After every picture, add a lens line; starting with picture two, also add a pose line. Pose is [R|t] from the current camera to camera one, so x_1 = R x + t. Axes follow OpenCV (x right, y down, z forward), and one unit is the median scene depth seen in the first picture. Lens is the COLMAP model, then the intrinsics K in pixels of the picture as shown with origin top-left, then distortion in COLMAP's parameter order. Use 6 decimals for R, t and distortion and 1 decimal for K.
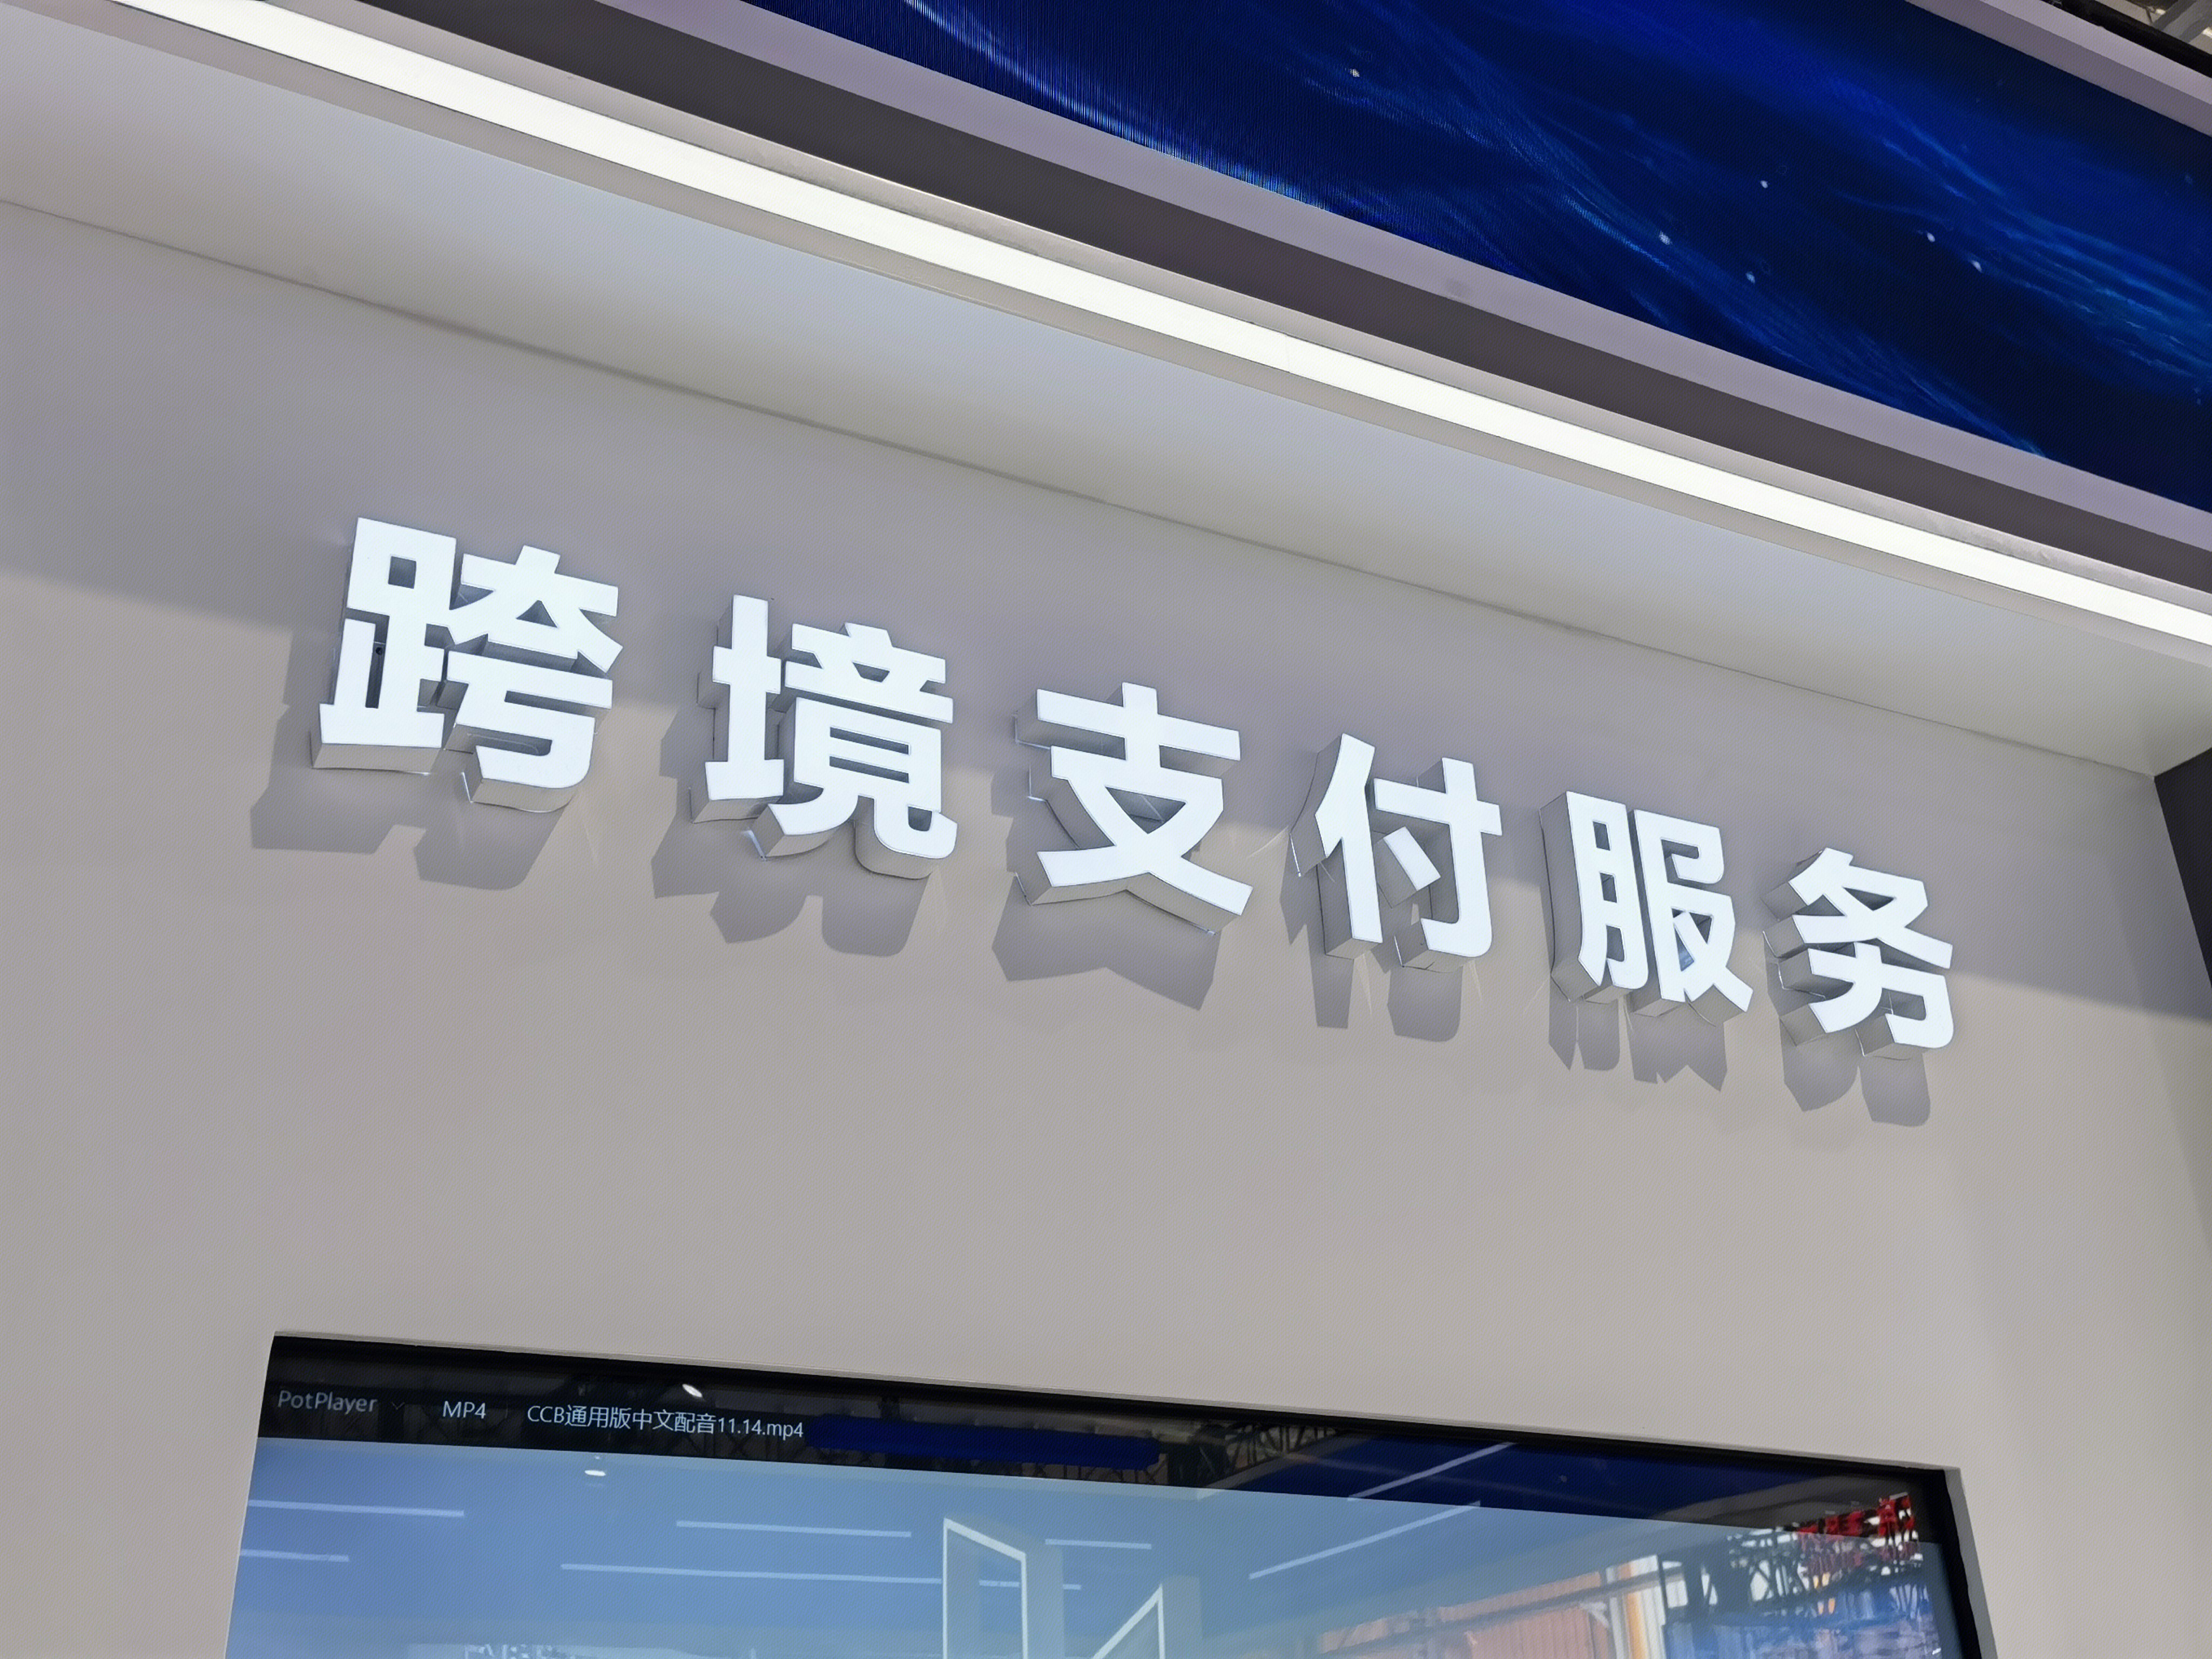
lens RADIAL K [[2303.2, 0, 1110.2], [0, 2303.2, 862.4], [0, 0, 1]] dist [-0.056707, 0.520838]
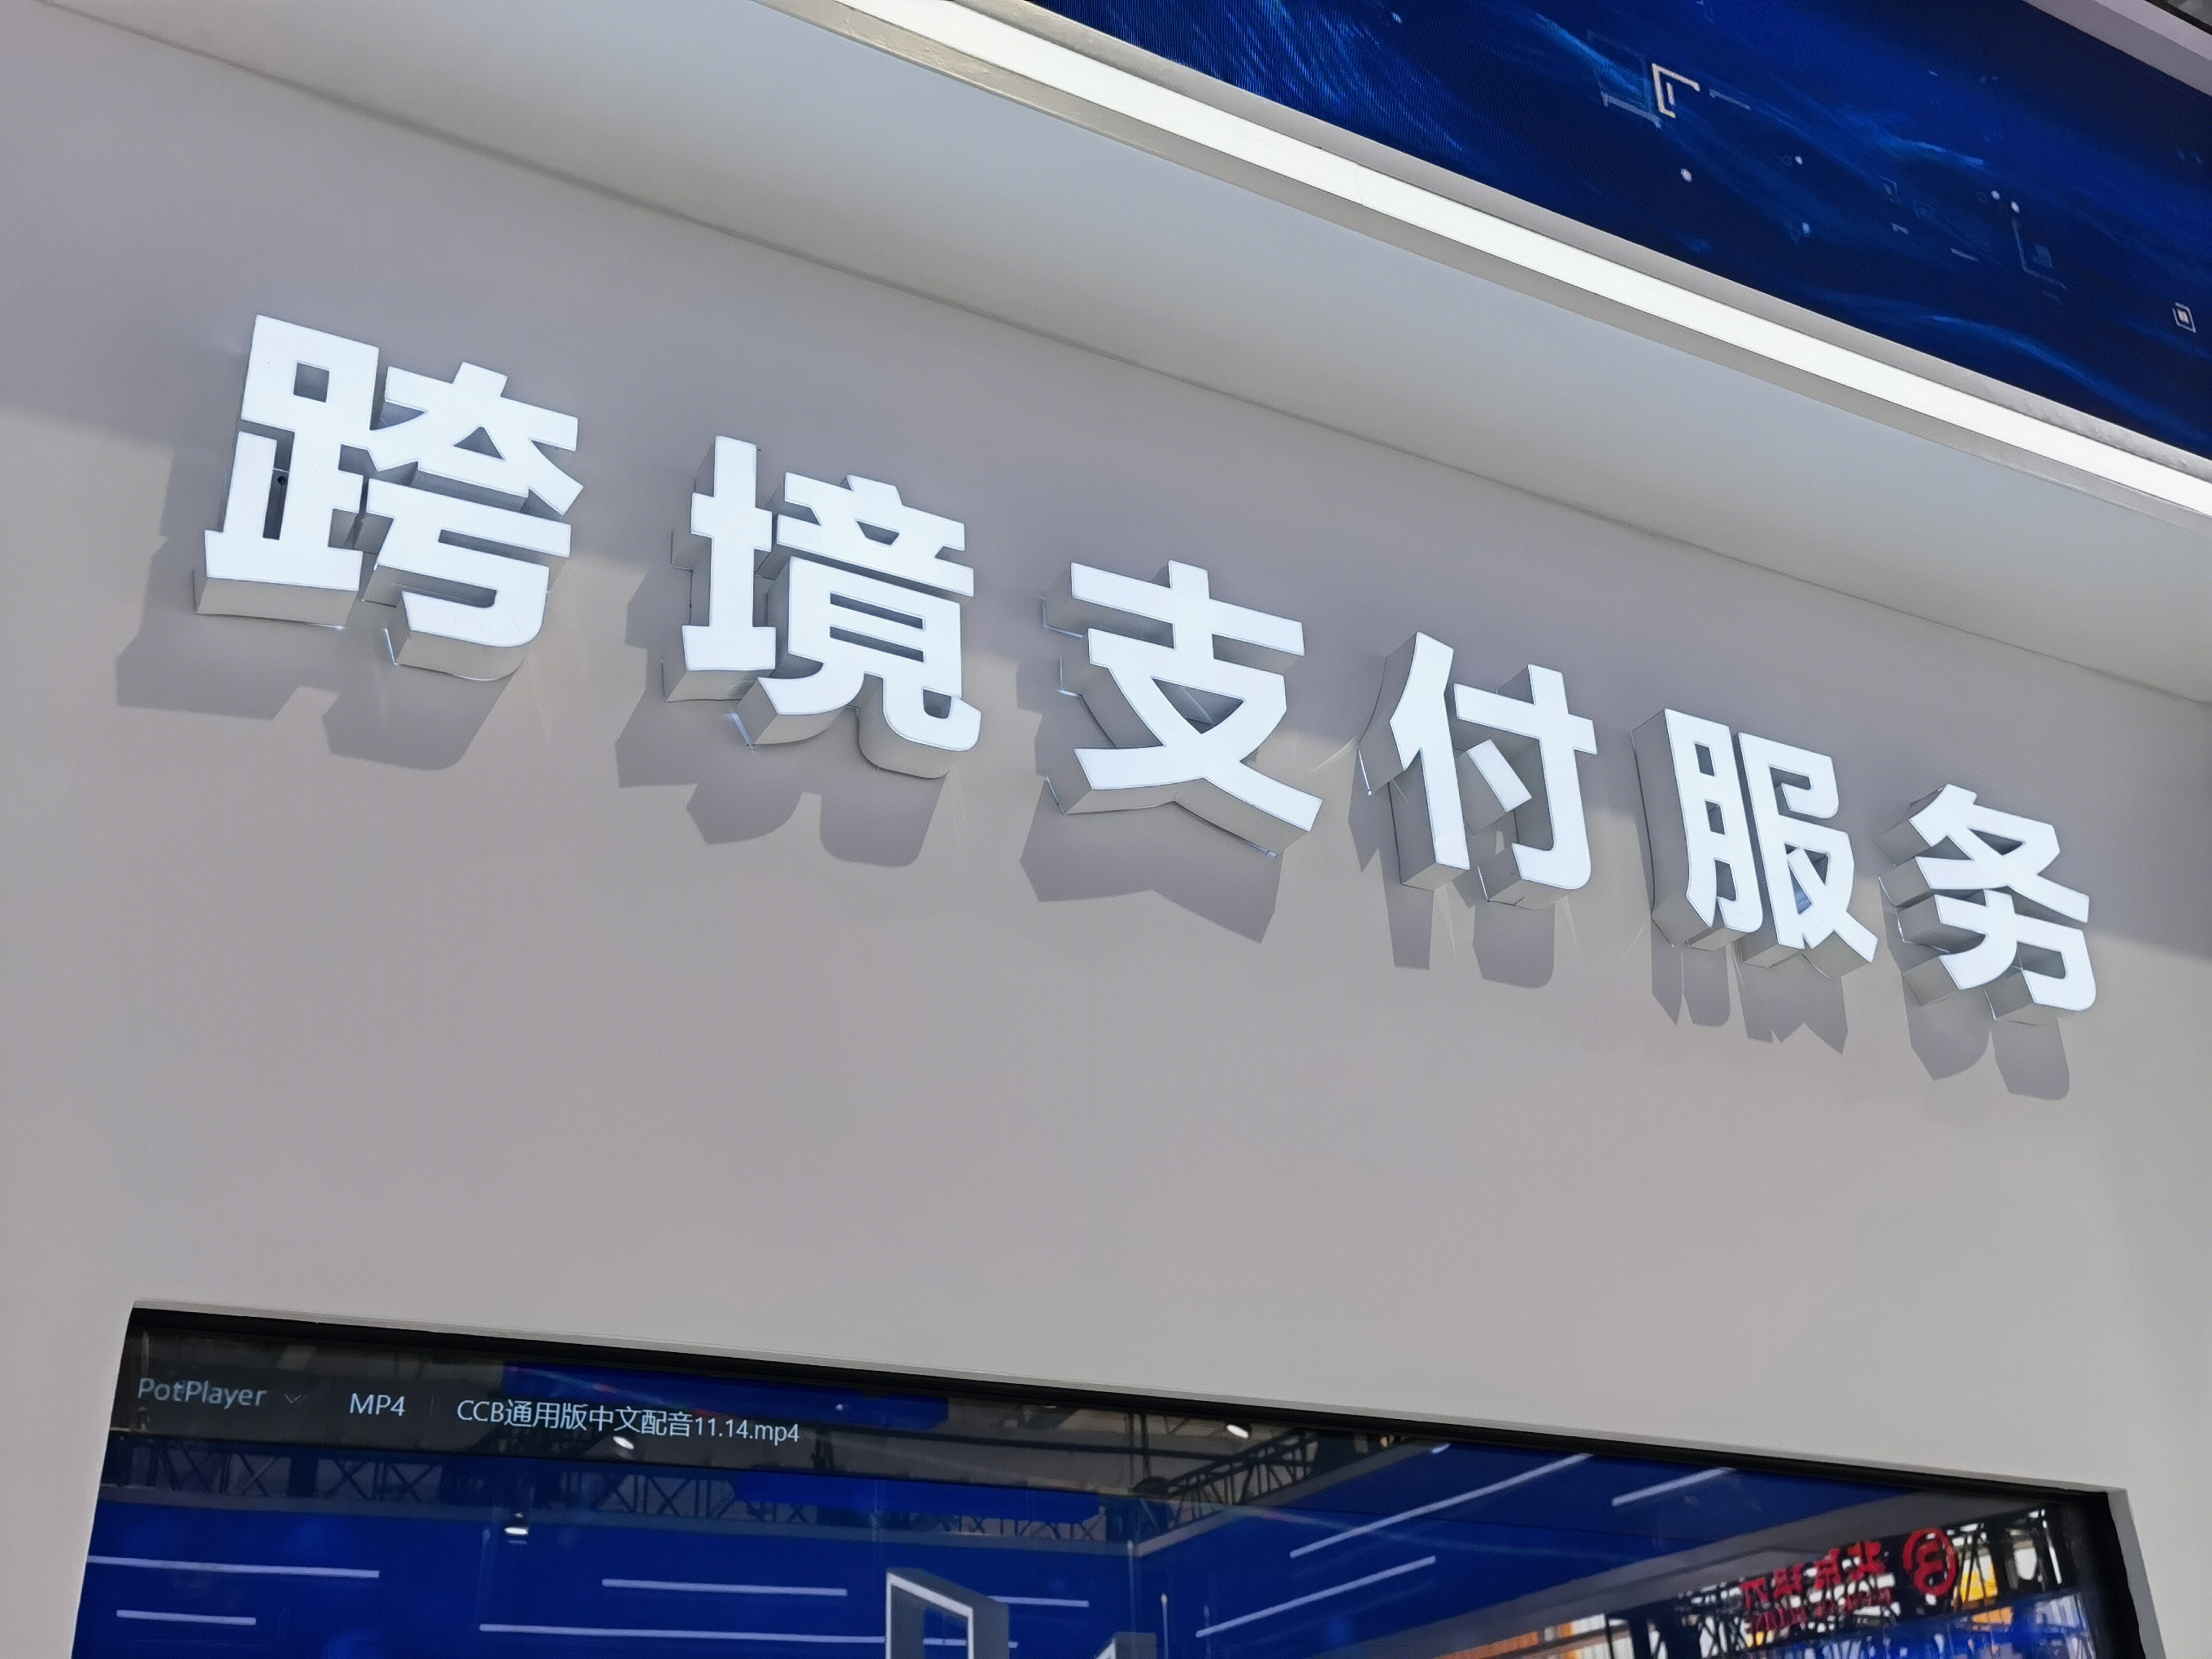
lens RADIAL K [[2303.2, 0, 1110.2], [0, 2303.2, 862.4], [0, 0, 1]] dist [-0.056707, 0.520838]
pose [[0.999495, 0.005442, 0.031312, -0.043083], [-0.004688, 0.999698, -0.024112, 0.055176], [-0.031434, 0.023953, 0.999219, 0.154336]]
